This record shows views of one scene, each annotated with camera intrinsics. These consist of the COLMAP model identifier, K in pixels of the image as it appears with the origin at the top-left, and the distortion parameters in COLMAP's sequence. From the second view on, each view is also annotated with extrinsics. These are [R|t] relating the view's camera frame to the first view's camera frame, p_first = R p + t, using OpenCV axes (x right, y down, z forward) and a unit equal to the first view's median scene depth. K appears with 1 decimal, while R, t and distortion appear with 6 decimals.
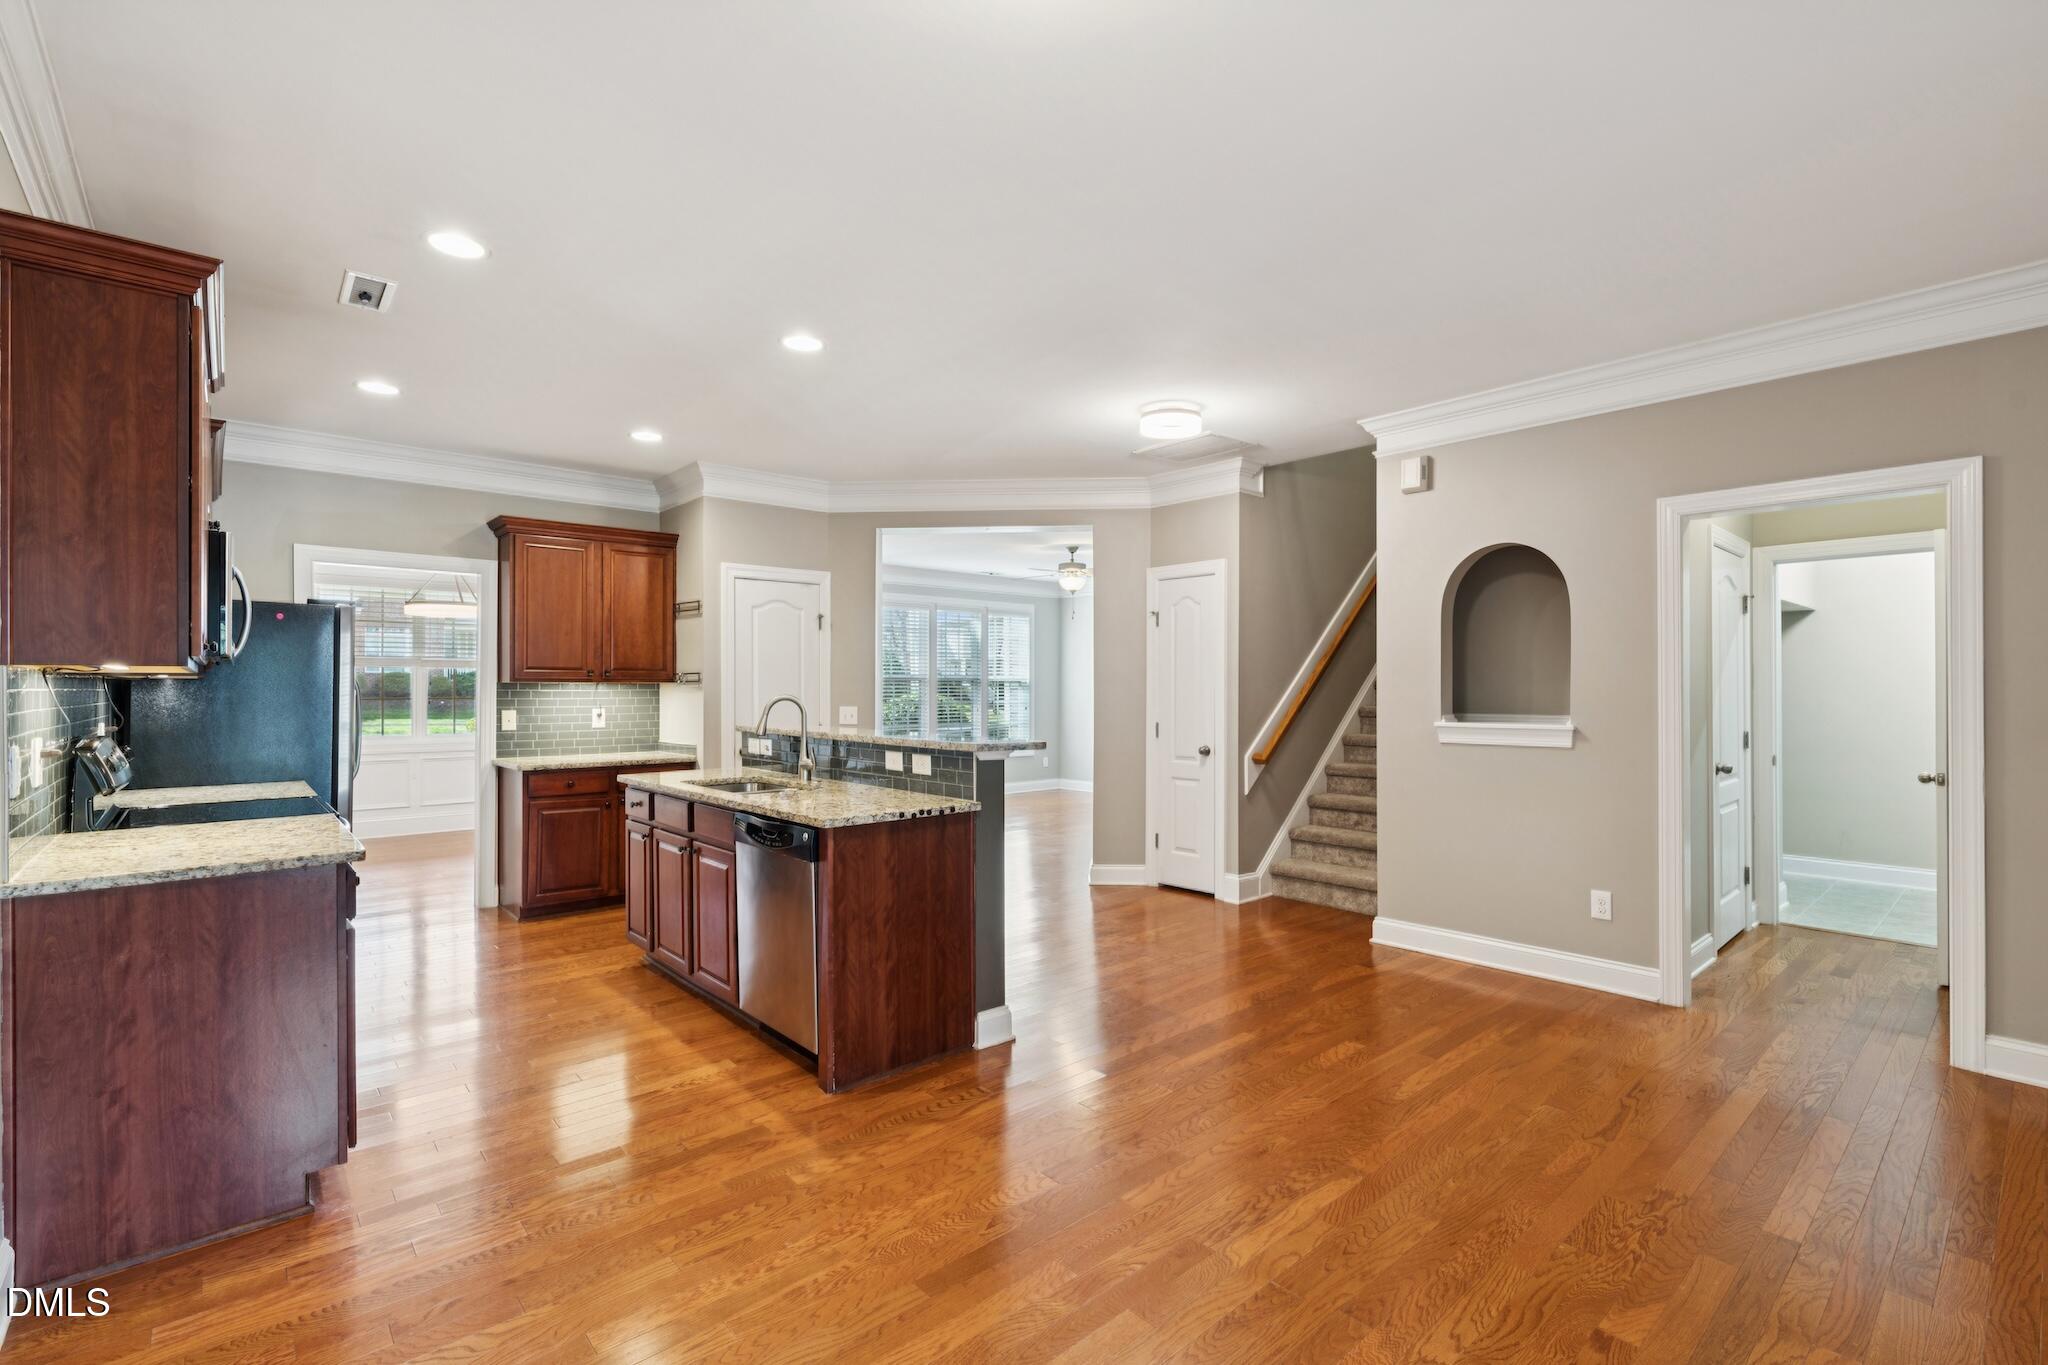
lens RADIAL K [[924.2, 0, 1028.9], [0, 924.2, 683.0], [0, 0, 1]] dist [-0.006806, 0.003012]
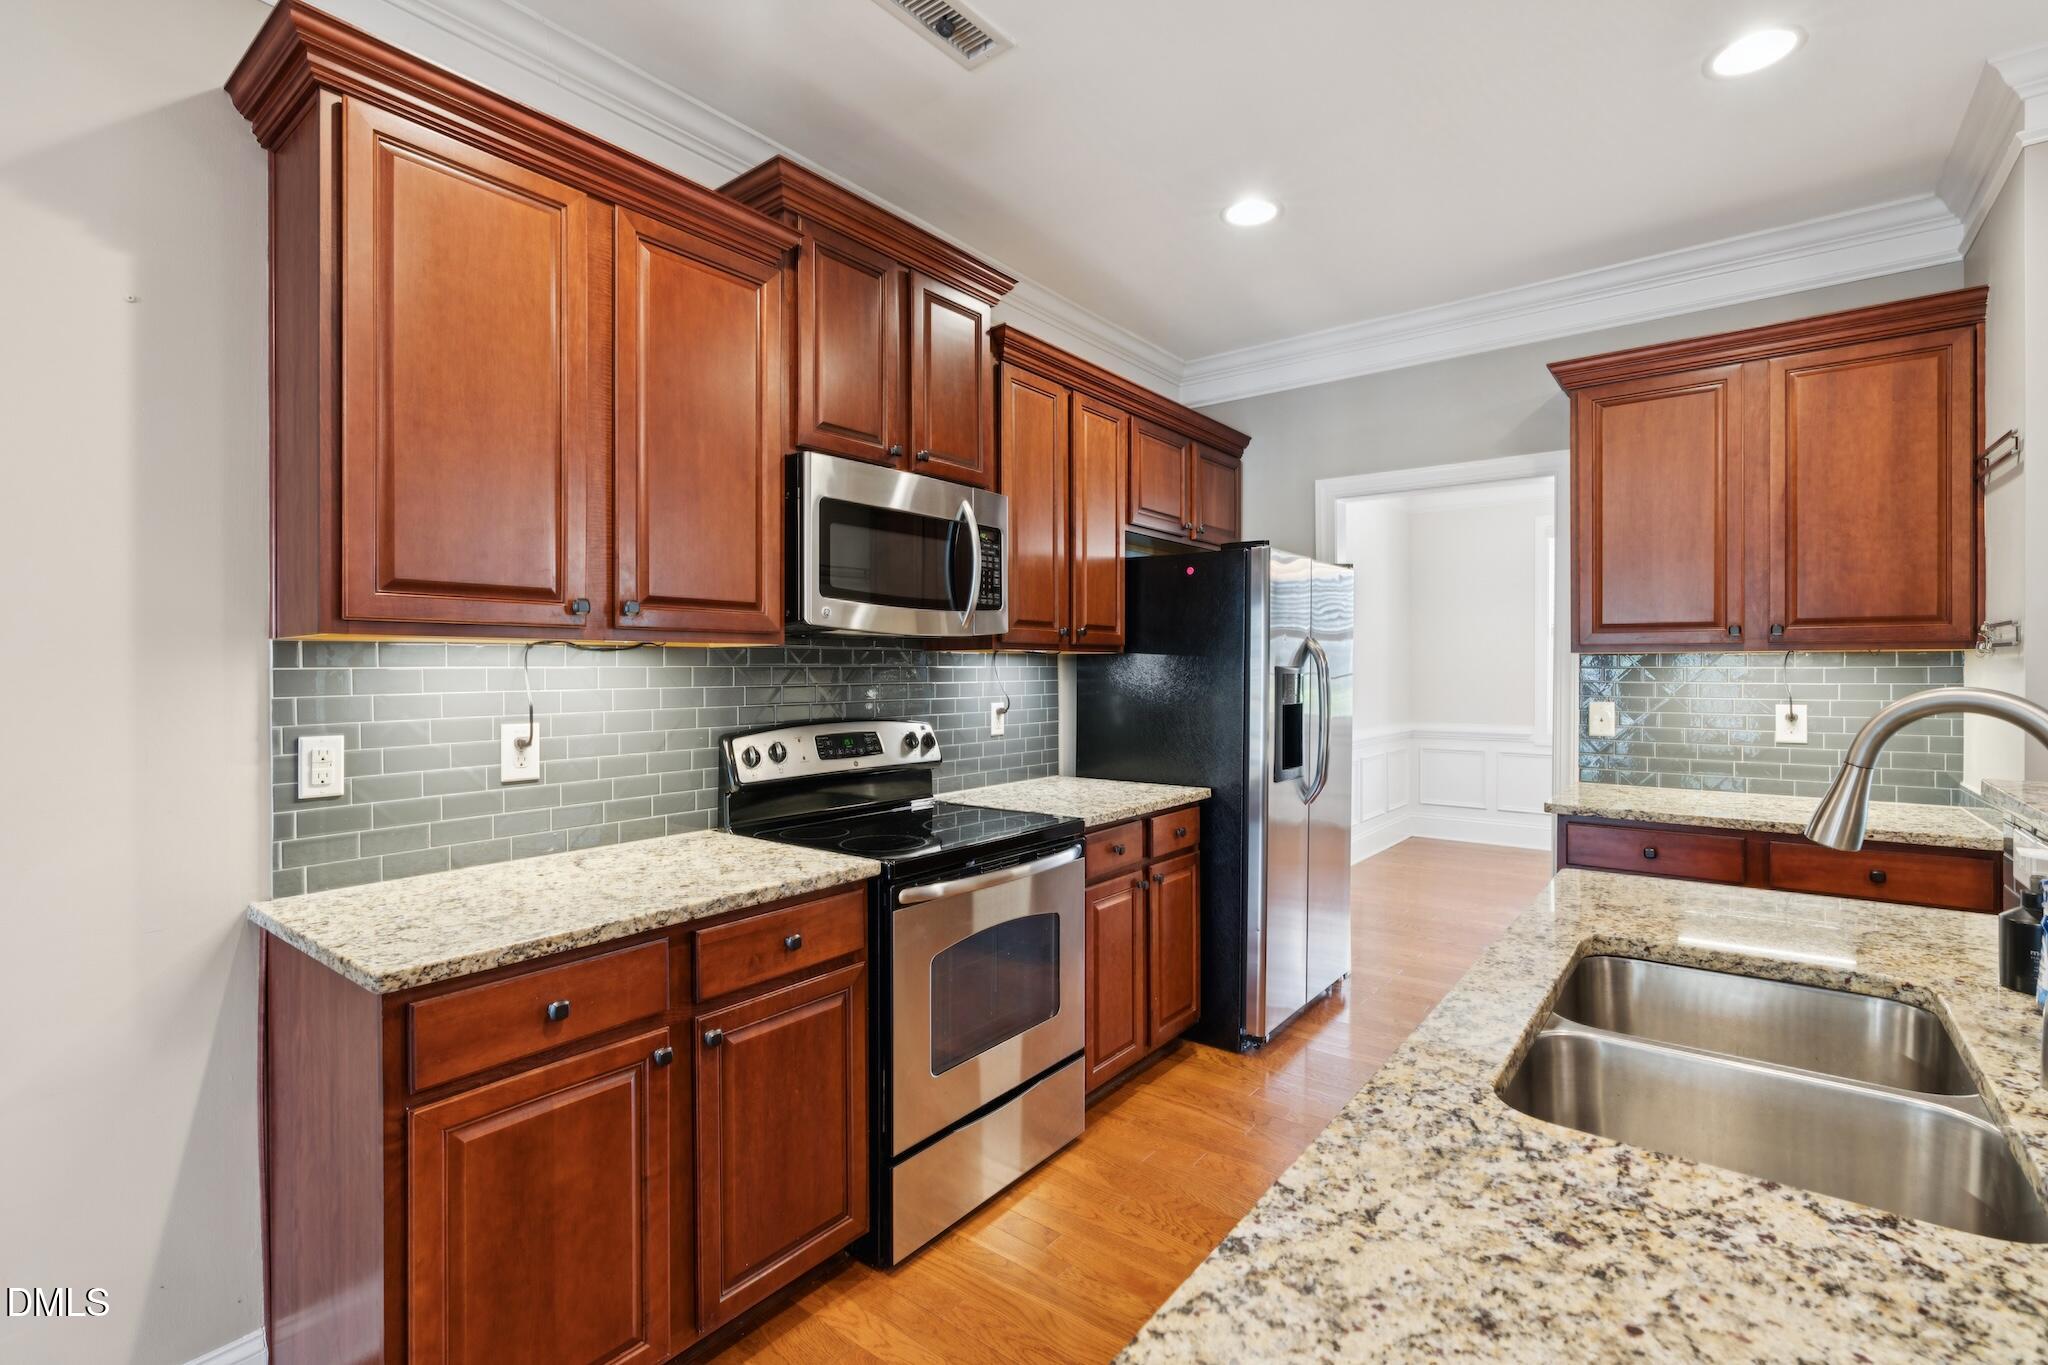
lens RADIAL K [[926.8, 0, 1028.8], [0, 926.8, 674.9], [0, 0, 1]] dist [-0.007540, 0.001651]
pose [[0.183644, 0.009301, -0.982949, -0.075137], [0.008073, 0.999907, 0.010970, 0.004663], [0.982960, -0.009950, 0.183552, 0.685719]]
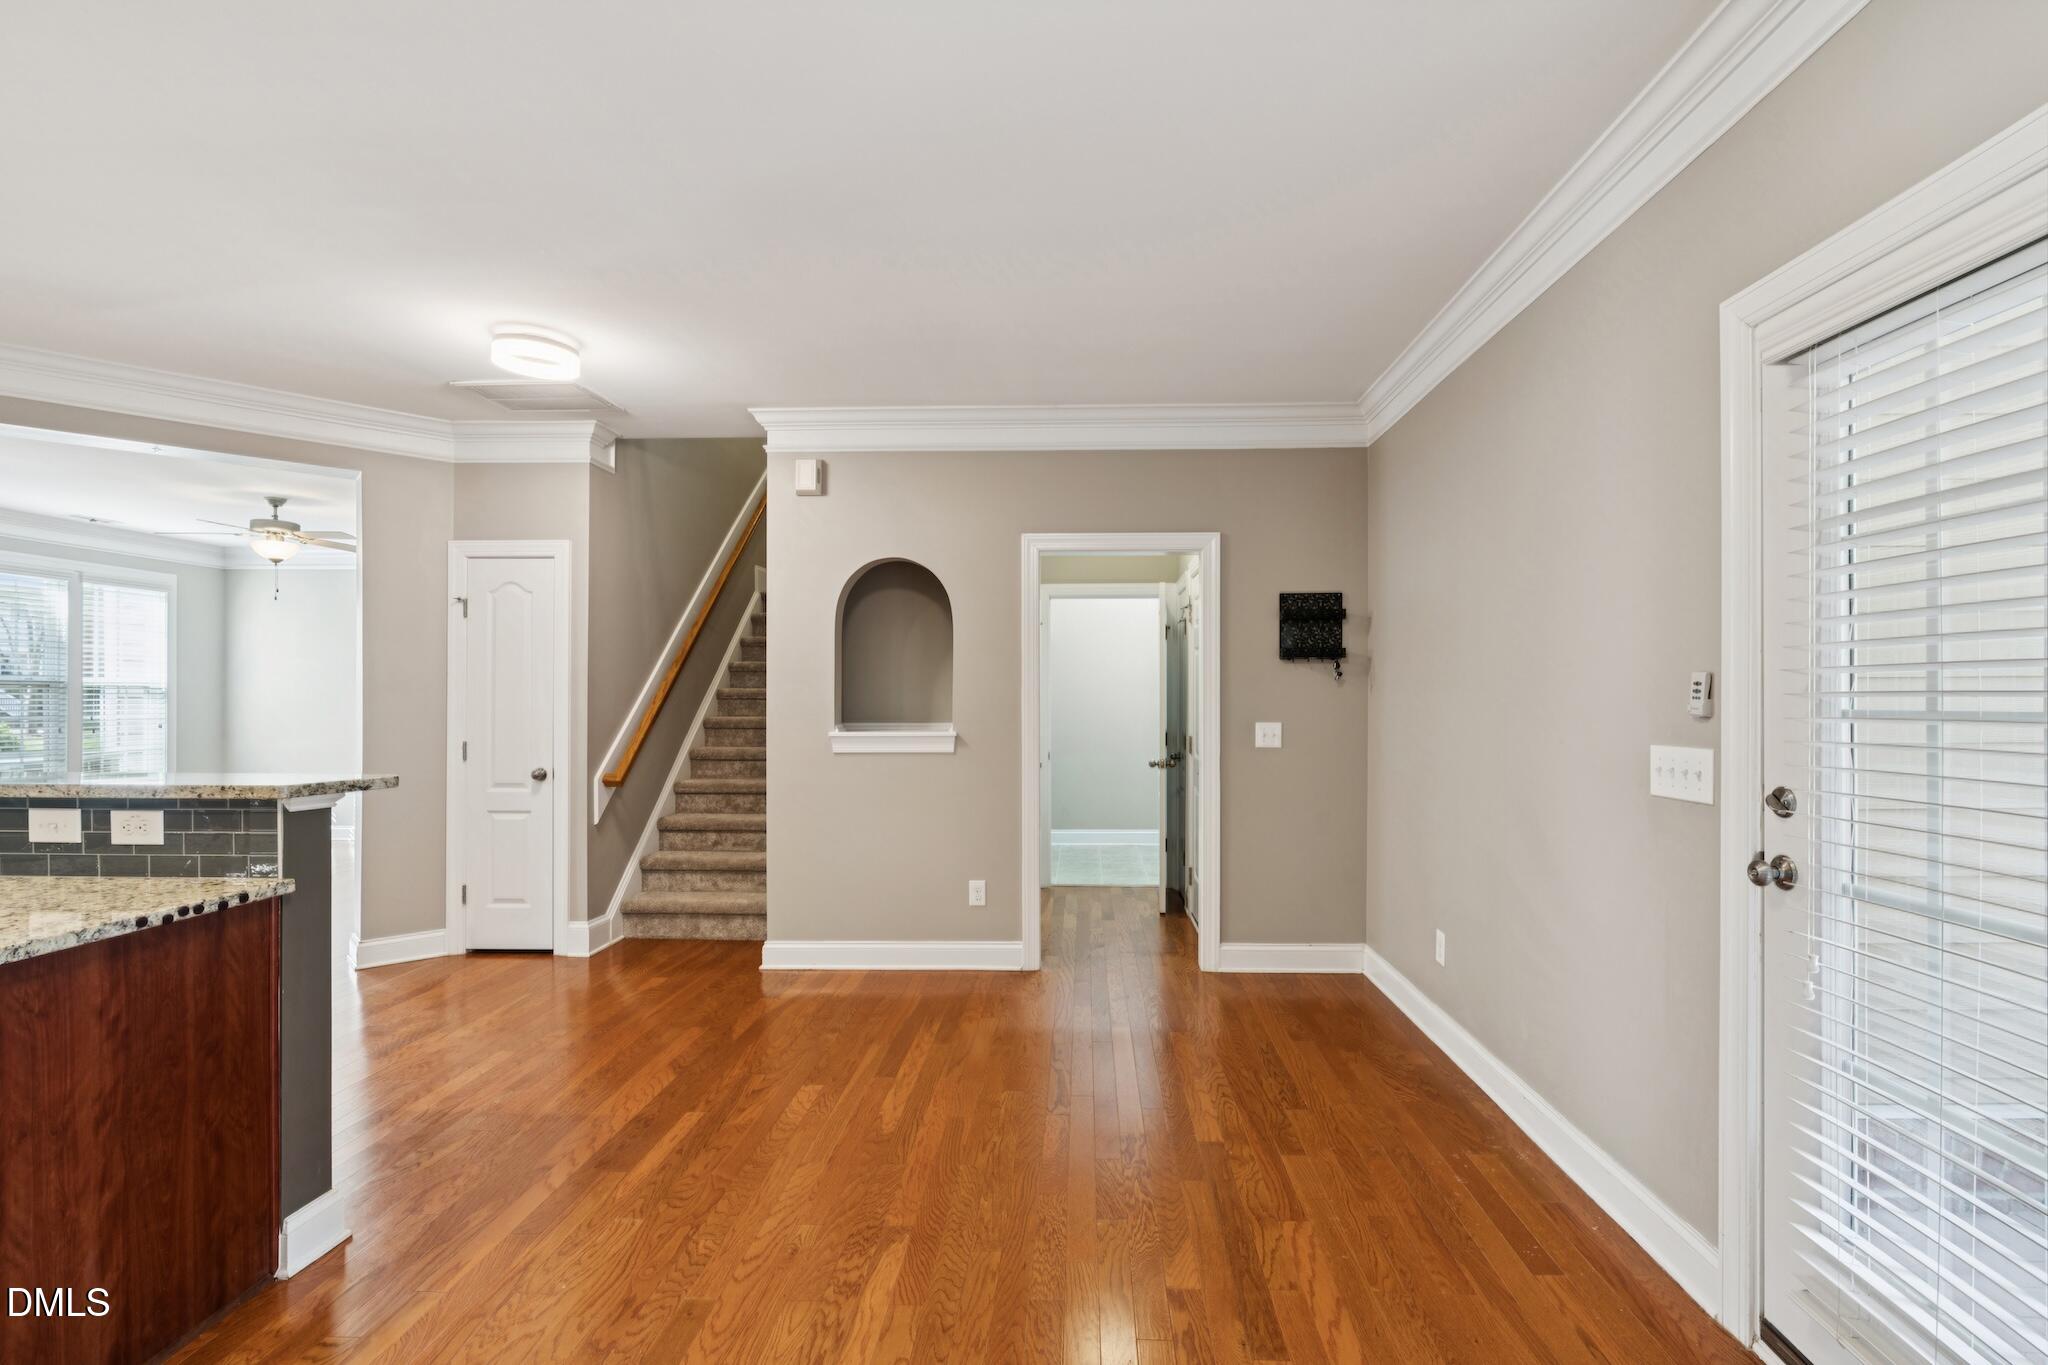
lens RADIAL K [[926.8, 0, 1053.8], [0, 926.8, 695.1], [0, 0, 1]] dist [-0.007540, 0.001651]
pose [[0.687003, 0.003846, 0.726645, -0.115735], [-0.005707, 0.999984, 0.000103, 0.001608], [-0.726632, -0.004218, 0.687014, 0.152440]]
